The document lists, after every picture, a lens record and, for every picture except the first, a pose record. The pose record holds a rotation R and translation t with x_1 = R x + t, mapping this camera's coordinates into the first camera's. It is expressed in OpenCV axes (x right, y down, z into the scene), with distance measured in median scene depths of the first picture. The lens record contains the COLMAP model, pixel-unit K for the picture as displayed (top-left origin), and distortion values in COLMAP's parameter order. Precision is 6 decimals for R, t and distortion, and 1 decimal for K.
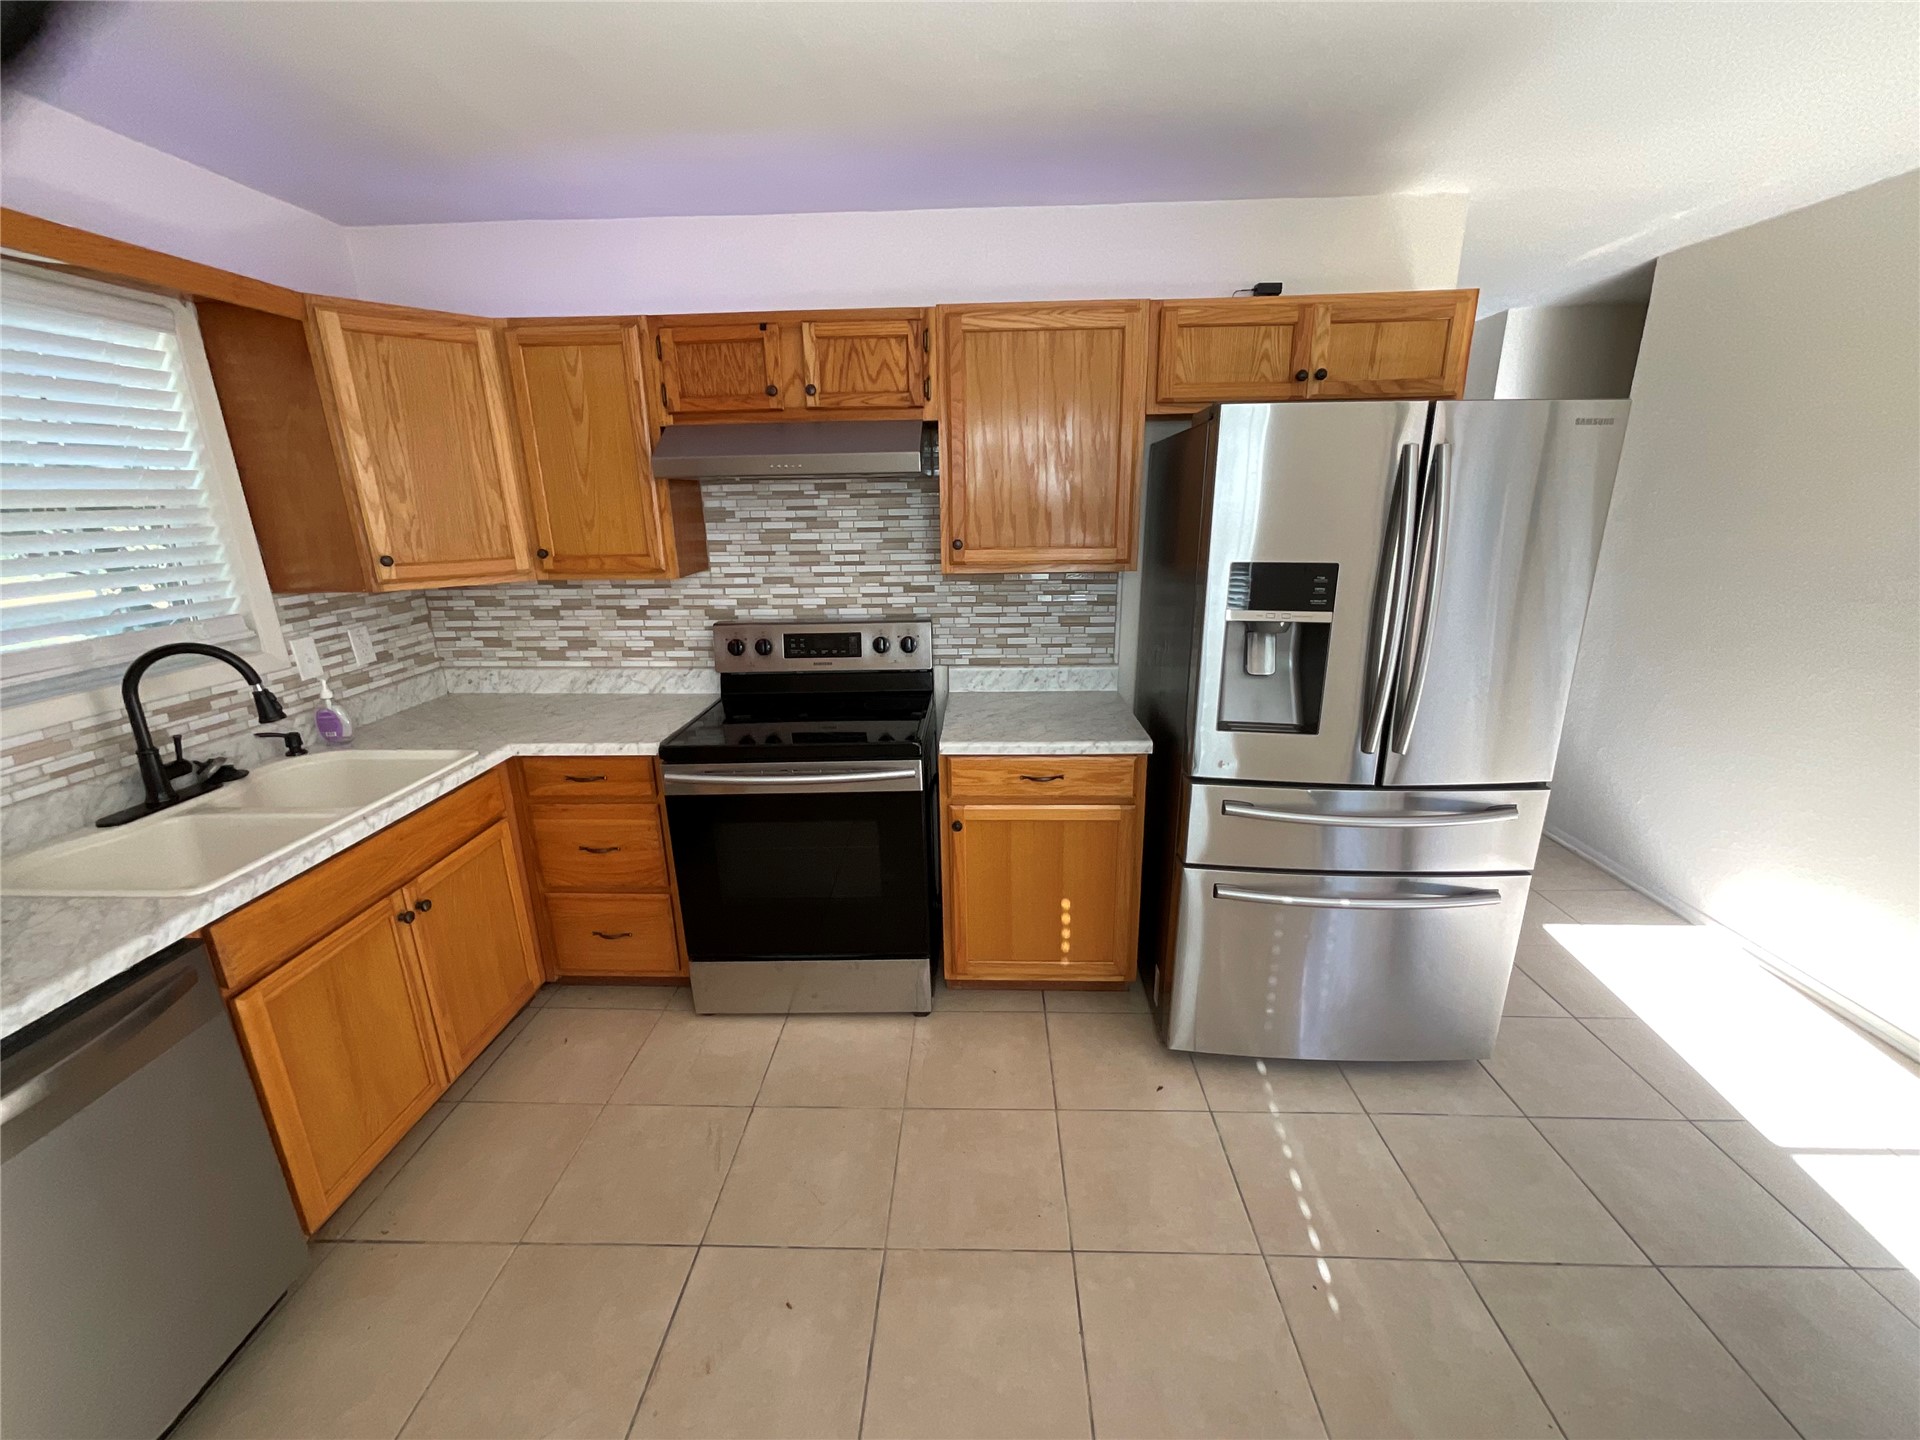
lens RADIAL K [[778.3, 0, 960.1], [0, 778.3, 721.1], [0, 0, 1]] dist [-0.005268, 0.003175]
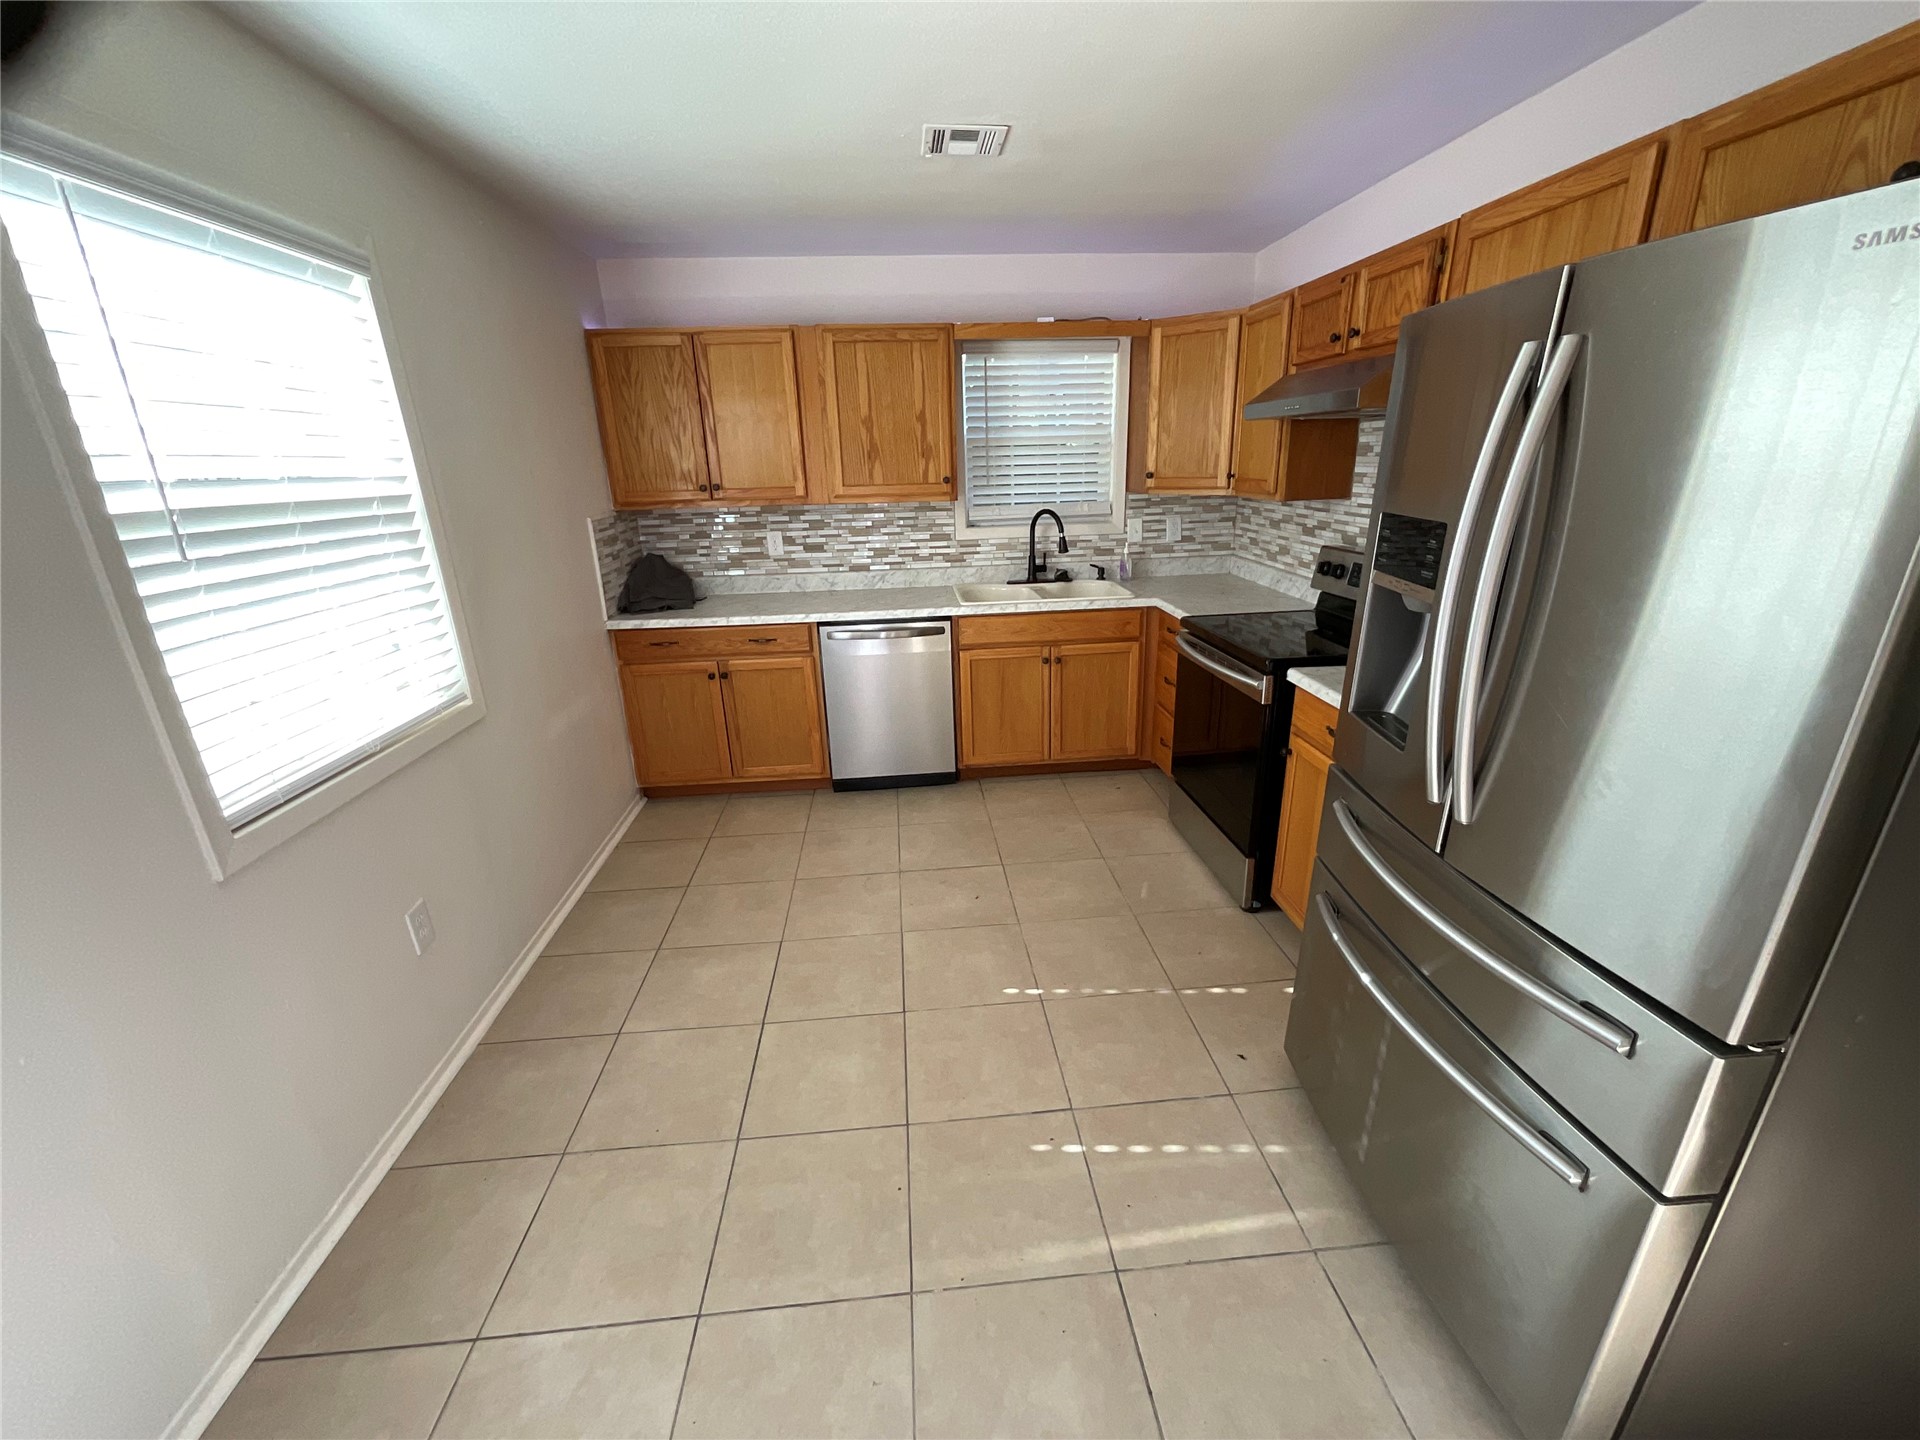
lens RADIAL K [[778.3, 0, 959.1], [0, 778.3, 720.8], [0, 0, 1]] dist [-0.005268, 0.003175]
pose [[0.115314, 0.334095, -0.935459, 0.802676], [-0.252515, 0.920663, 0.297683, -0.094733], [0.960697, 0.201890, 0.190529, 0.320272]]
